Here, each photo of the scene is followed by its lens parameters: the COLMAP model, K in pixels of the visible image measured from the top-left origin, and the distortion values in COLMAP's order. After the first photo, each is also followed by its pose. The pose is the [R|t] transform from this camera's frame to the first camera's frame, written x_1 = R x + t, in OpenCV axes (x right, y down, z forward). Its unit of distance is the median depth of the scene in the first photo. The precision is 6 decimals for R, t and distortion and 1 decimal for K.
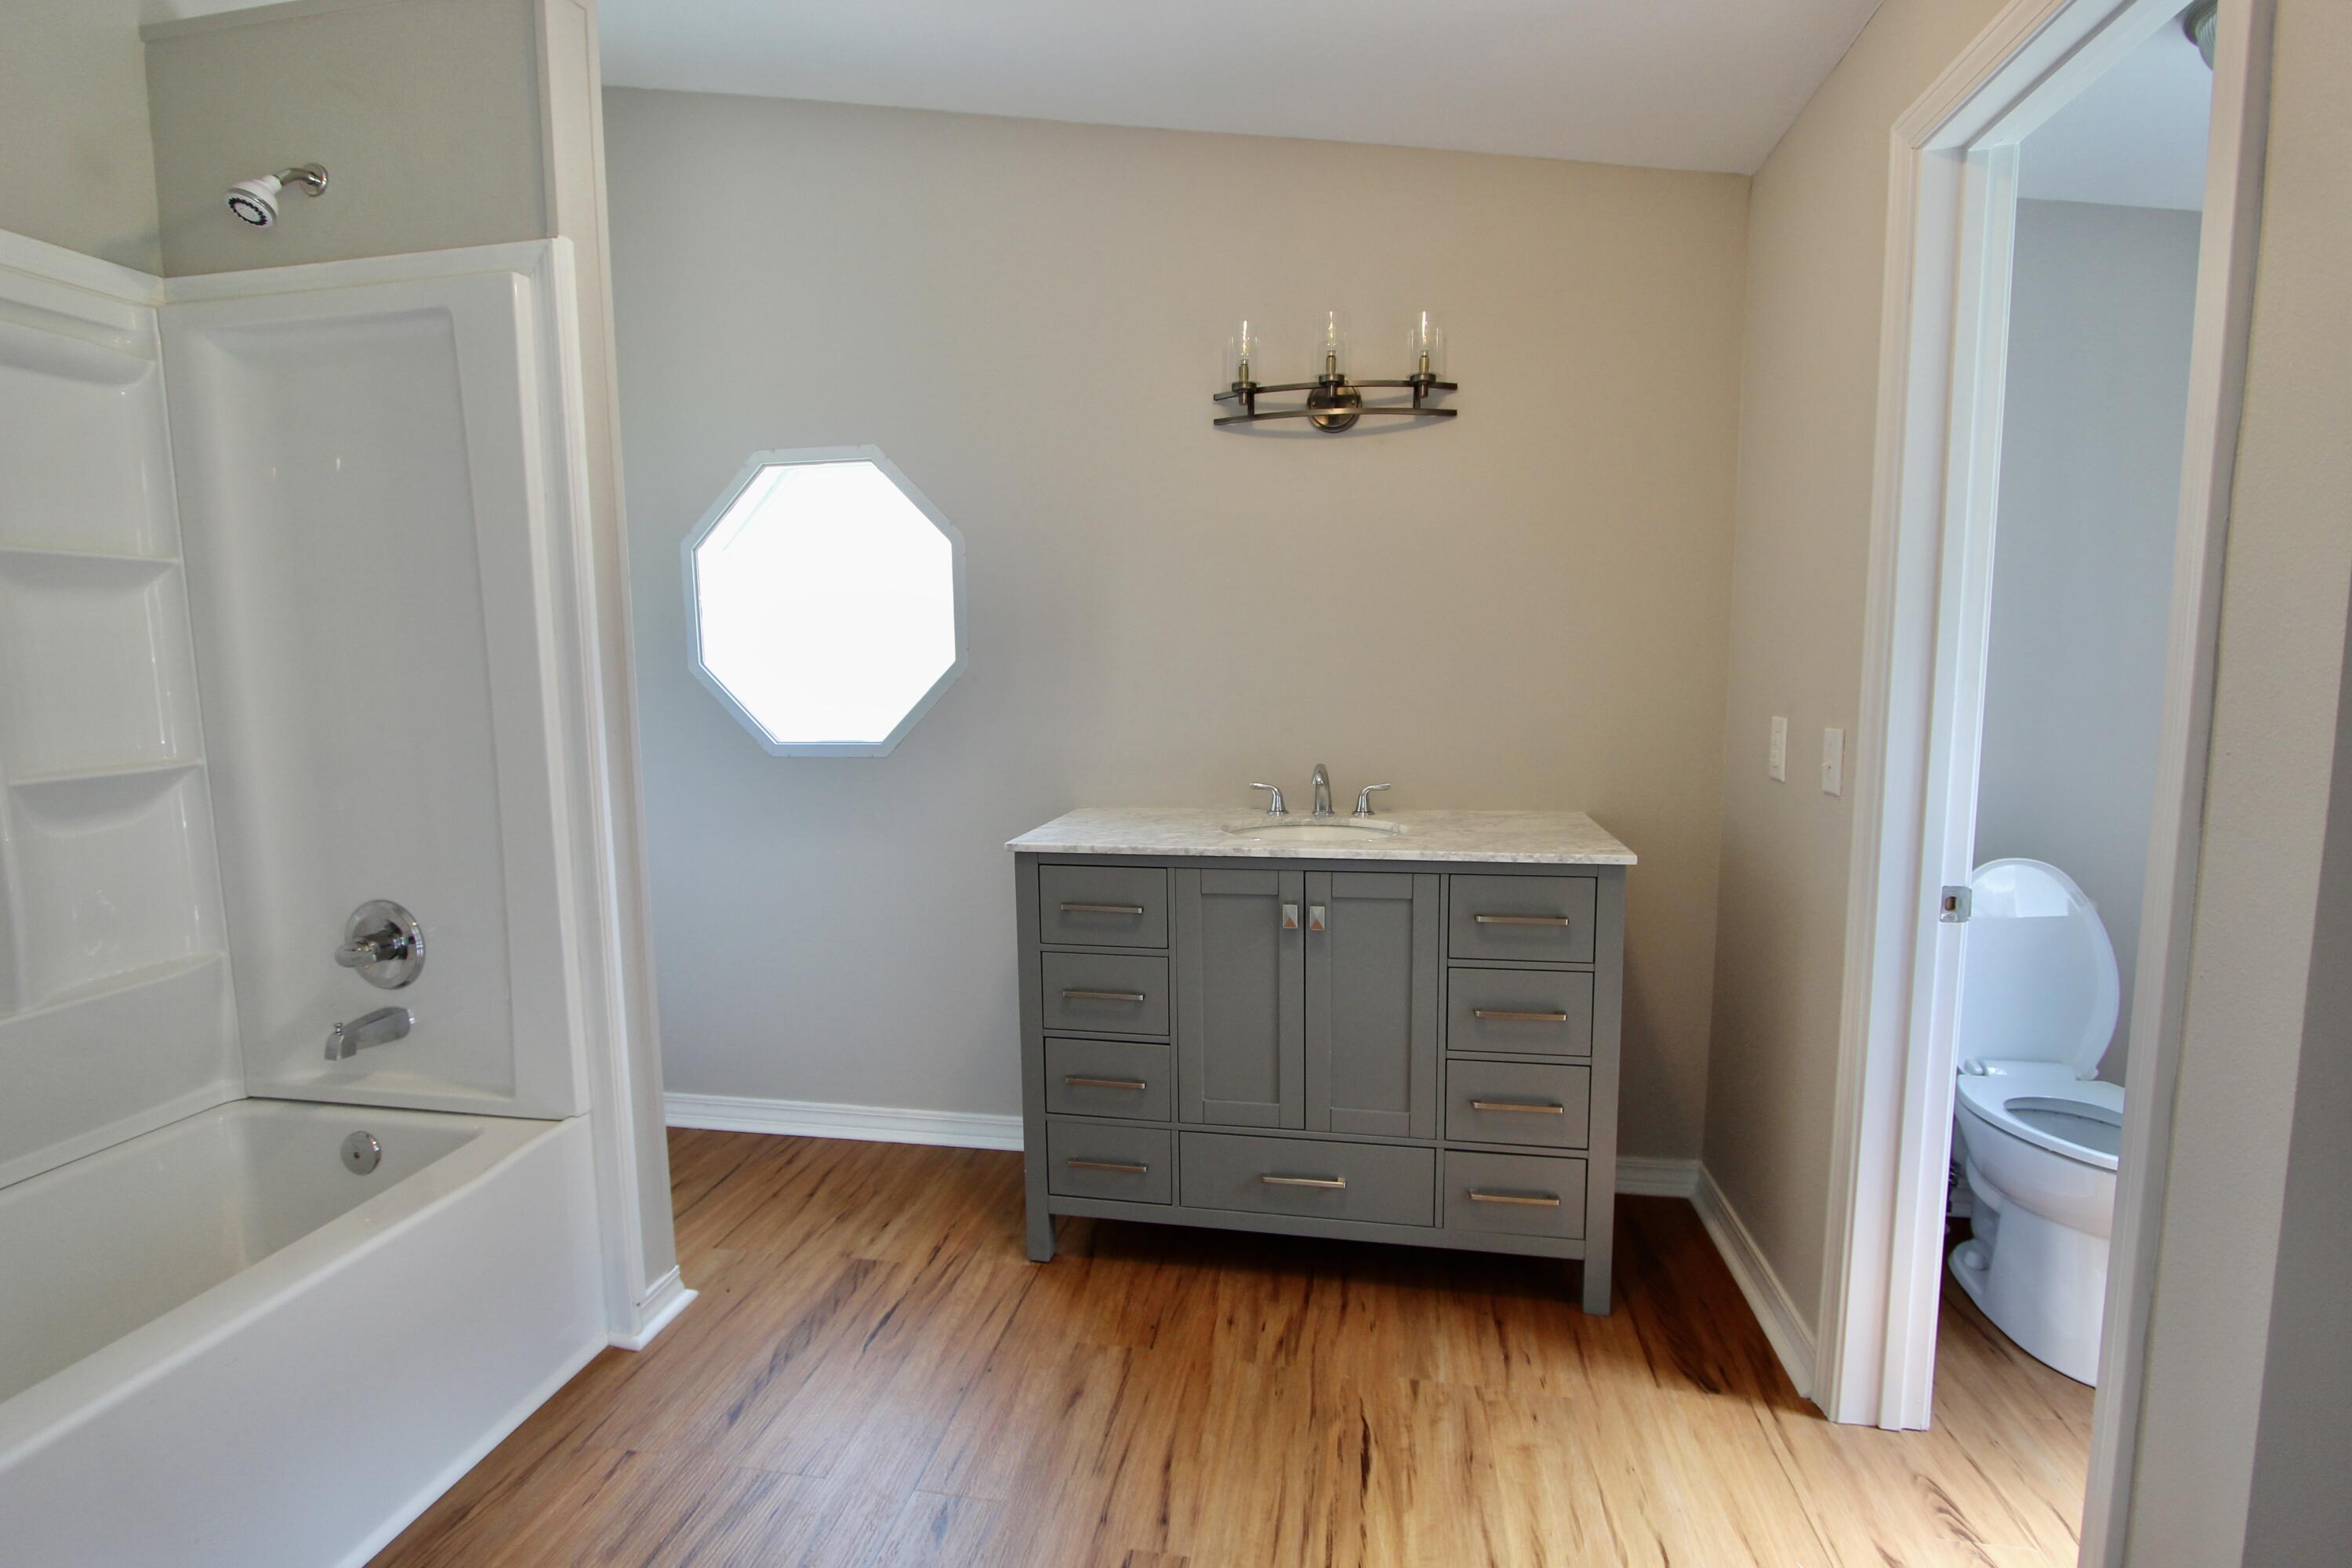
lens RADIAL K [[1094.5, 0, 1175.1], [0, 1094.5, 787.9], [0, 0, 1]] dist [-0.013662, 0.001671]
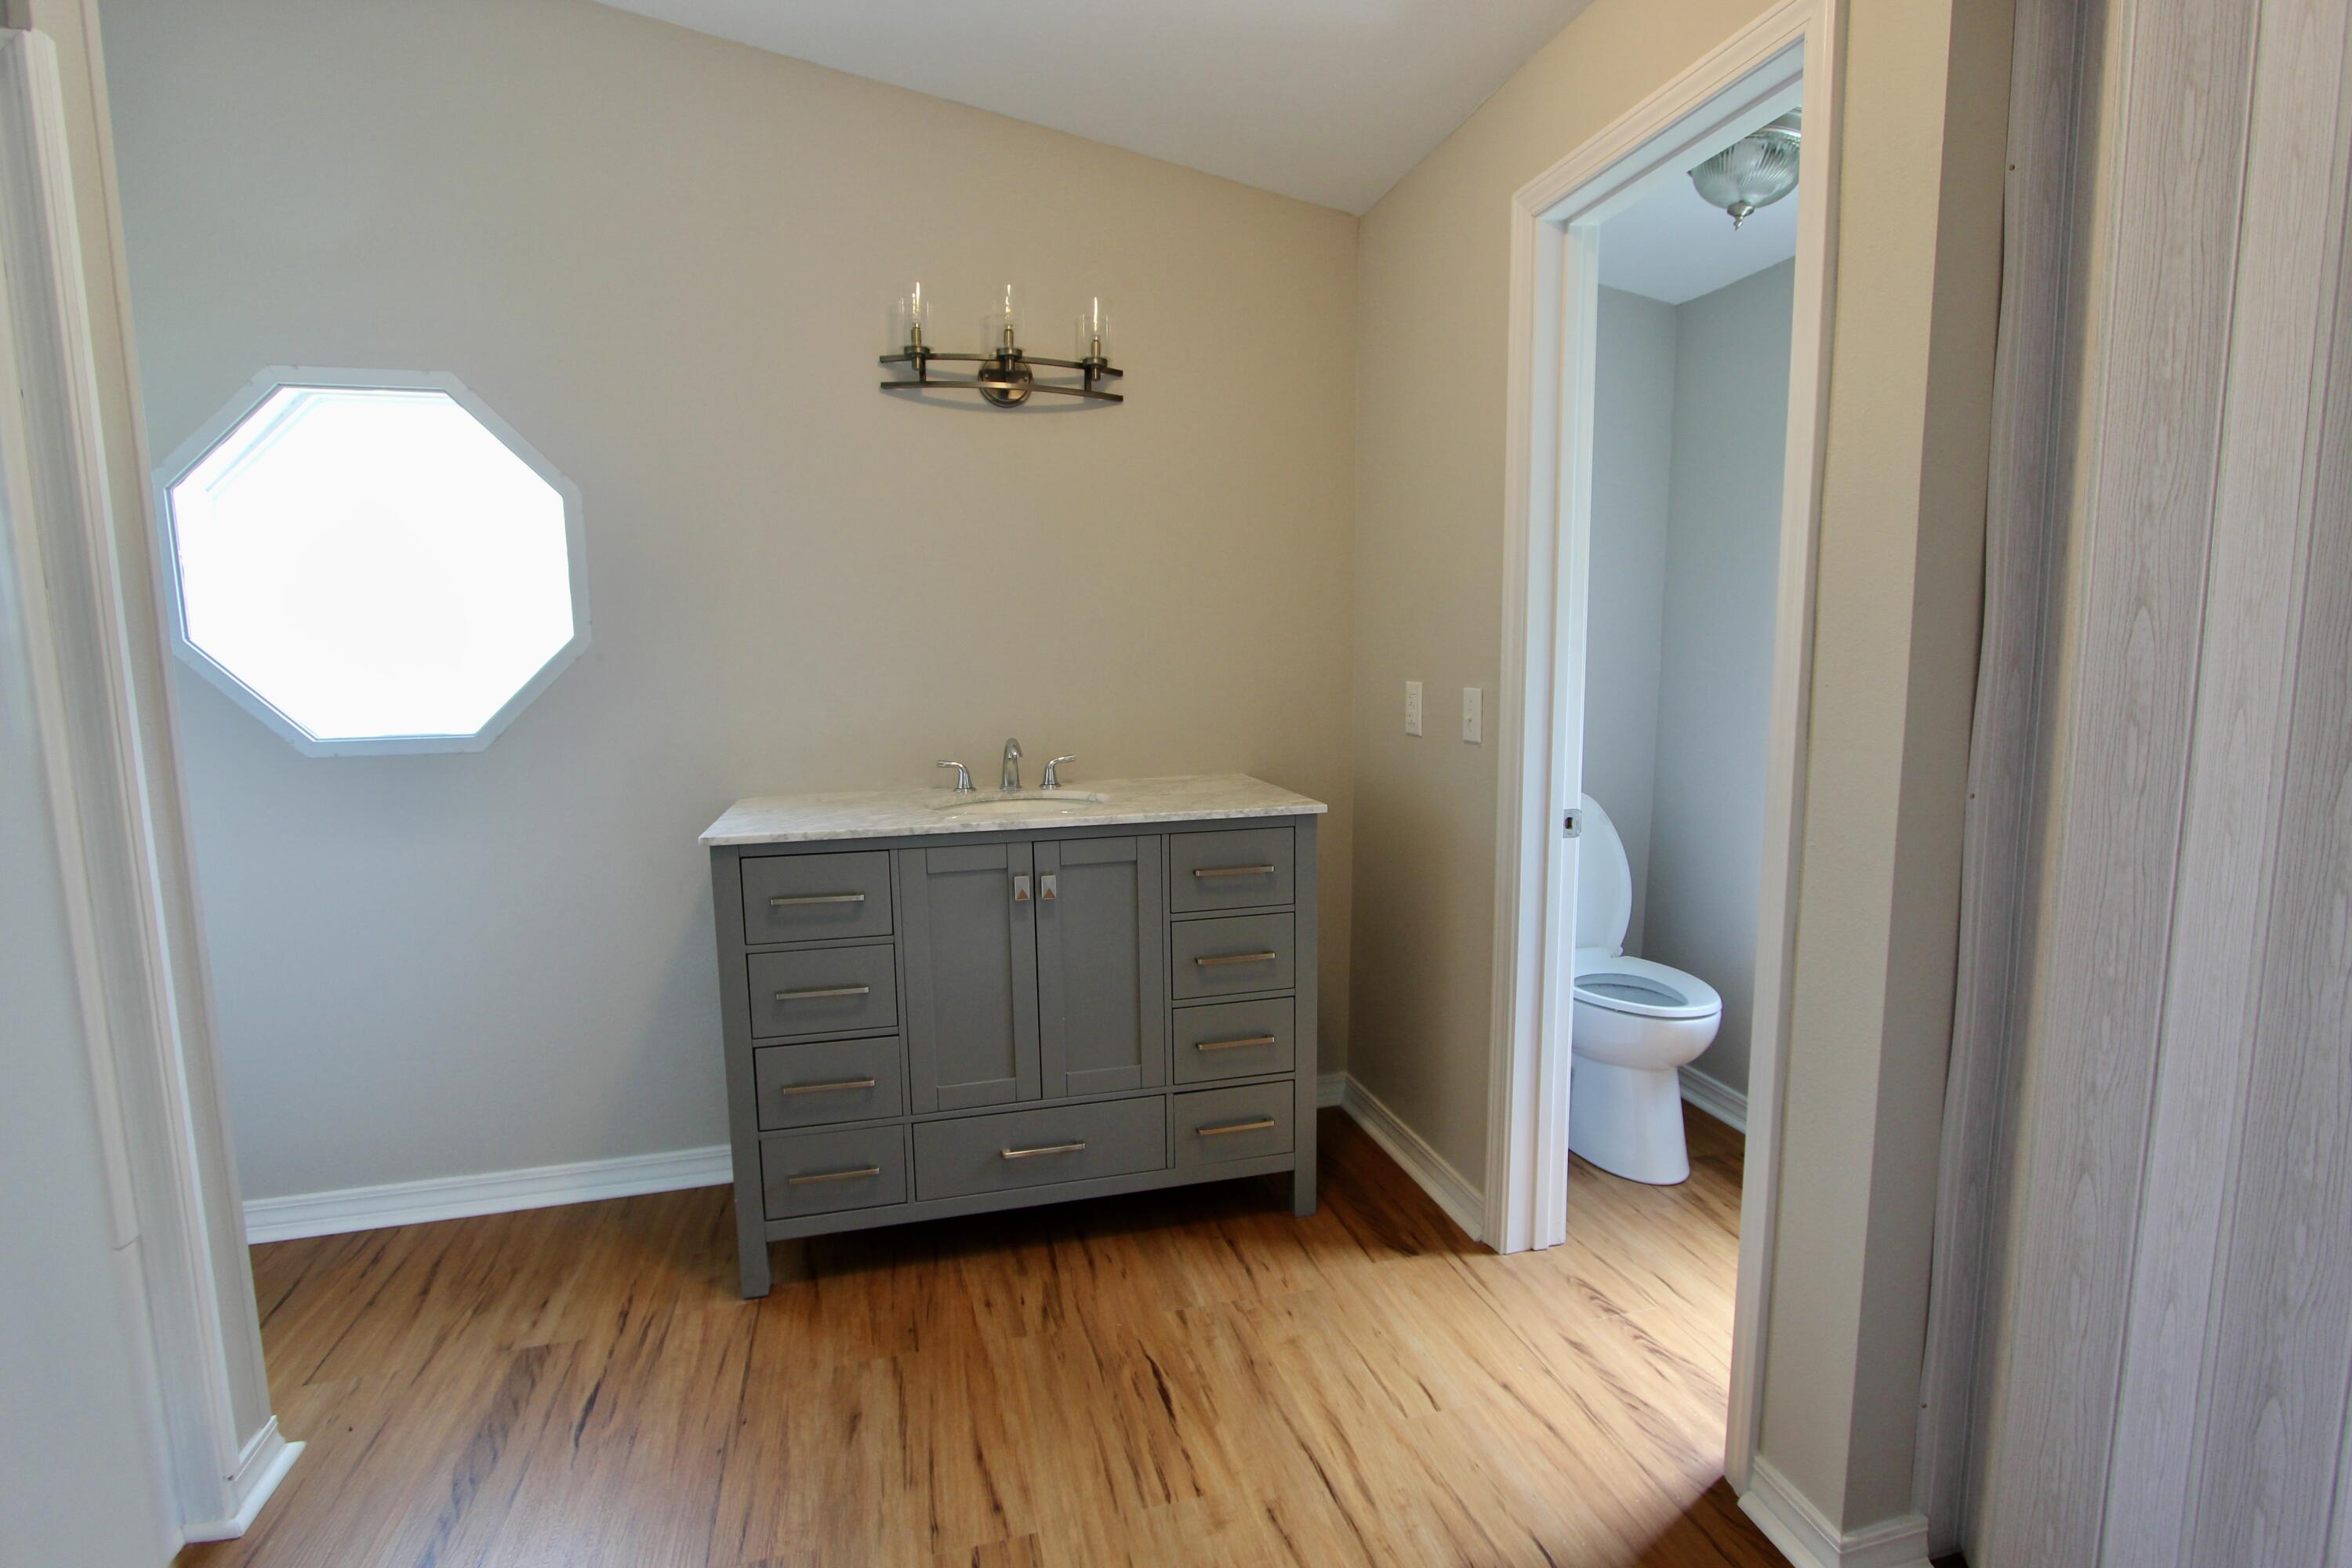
lens RADIAL K [[1094.5, 0, 1175.3], [0, 1094.5, 788.5], [0, 0, 1]] dist [-0.013662, 0.001671]
pose [[0.903031, -0.055226, 0.426011, -0.184419], [0.051957, 0.998463, 0.019302, 0.014131], [-0.426422, 0.004704, 0.904512, 0.034919]]
